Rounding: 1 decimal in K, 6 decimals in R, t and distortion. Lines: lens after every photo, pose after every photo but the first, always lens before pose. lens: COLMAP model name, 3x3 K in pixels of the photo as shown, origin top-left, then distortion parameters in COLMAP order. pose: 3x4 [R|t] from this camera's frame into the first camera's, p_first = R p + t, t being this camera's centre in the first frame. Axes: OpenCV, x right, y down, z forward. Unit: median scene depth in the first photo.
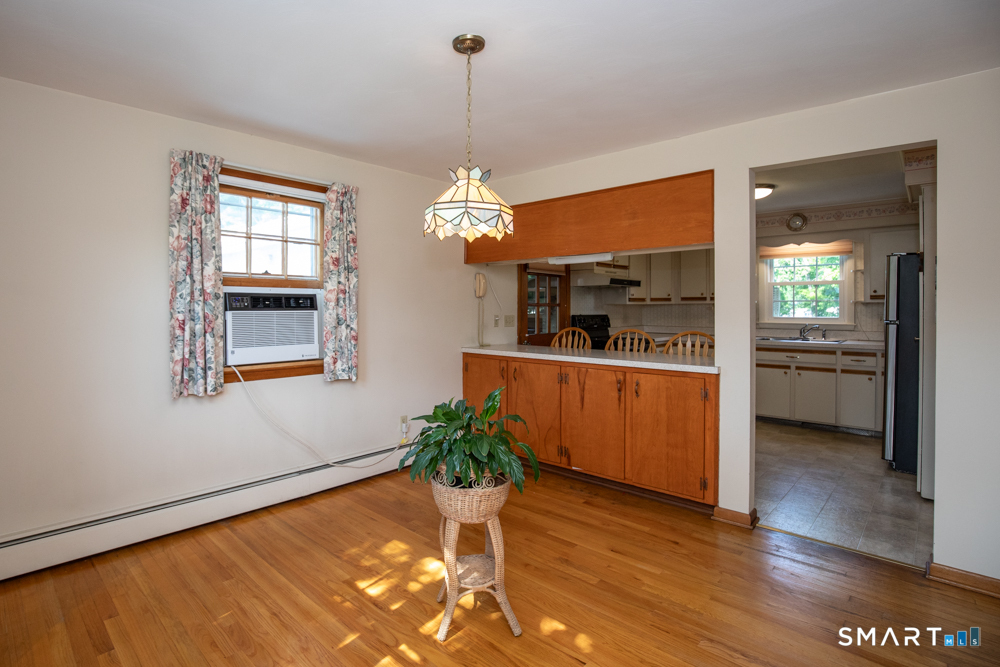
lens RADIAL K [[497.0, 0, 468.3], [0, 497.0, 308.6], [0, 0, 1]] dist [-0.023018, -0.000150]
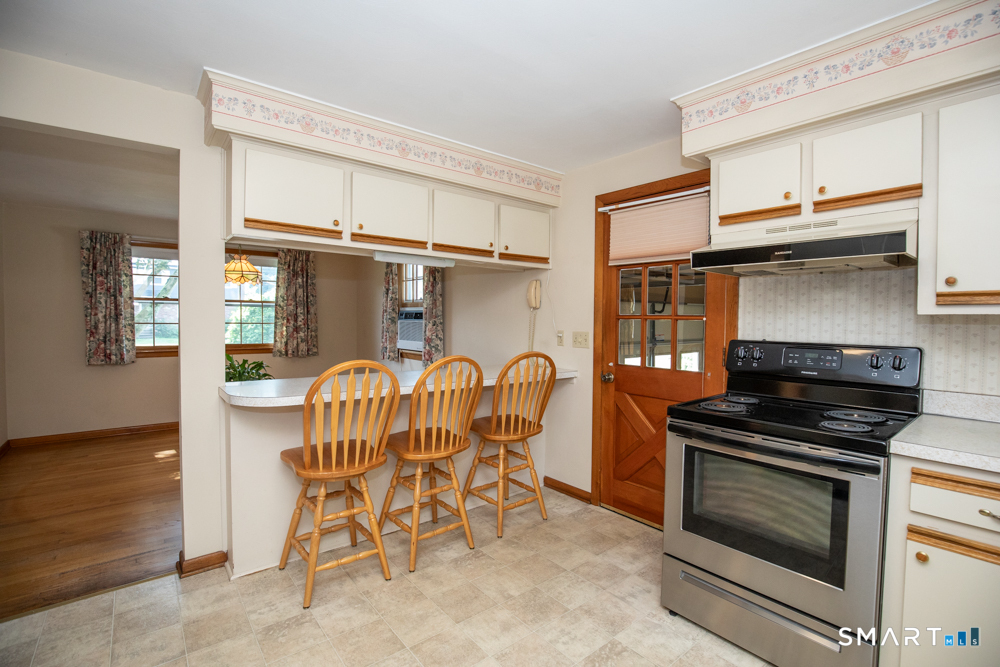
lens RADIAL K [[456.8, 0, 501.8], [0, 456.8, 332.0], [0, 0, 1]] dist [-0.039113, 0.008264]
pose [[-0.114694, 0.027420, -0.993022, 1.198232], [-0.014137, 0.999473, 0.029231, -0.006214], [0.993300, 0.017391, -0.114246, 1.541047]]
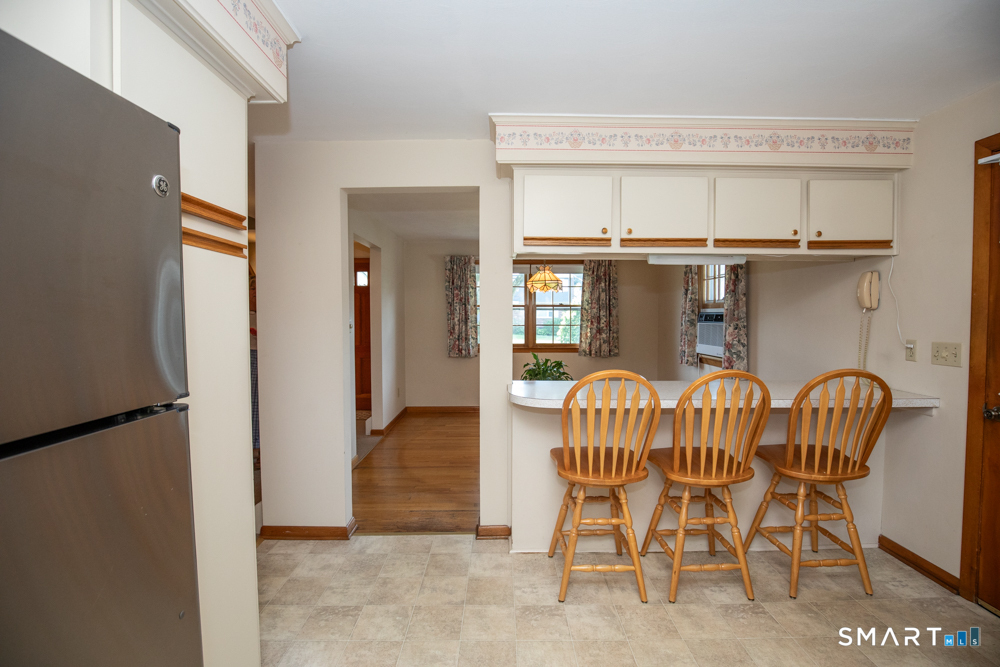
lens RADIAL K [[456.8, 0, 501.8], [0, 456.8, 332.0], [0, 0, 1]] dist [-0.039113, 0.008264]
pose [[-0.712972, 0.025399, -0.700732, 1.137432], [-0.001589, 0.999283, 0.037837, -0.020491], [0.701190, 0.028090, -0.712420, 1.604935]]
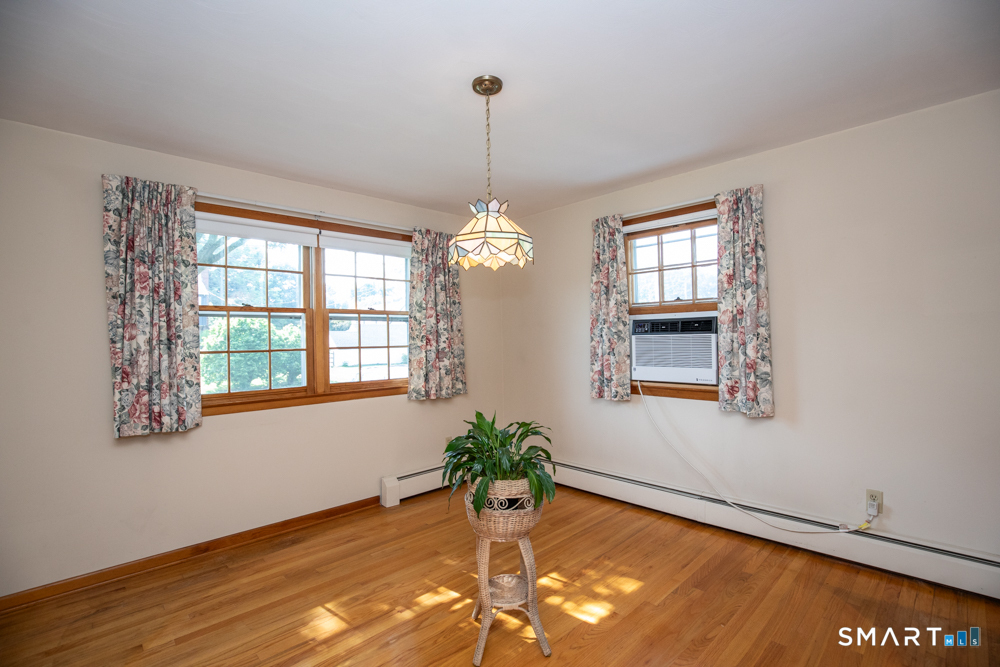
lens RADIAL K [[456.8, 0, 501.8], [0, 456.8, 332.0], [0, 0, 1]] dist [-0.039113, 0.008264]
pose [[-0.026983, -0.012282, -0.999560, 0.635950], [0.014439, 0.999815, -0.012675, 0.006612], [0.999532, -0.014775, -0.026800, 0.692276]]
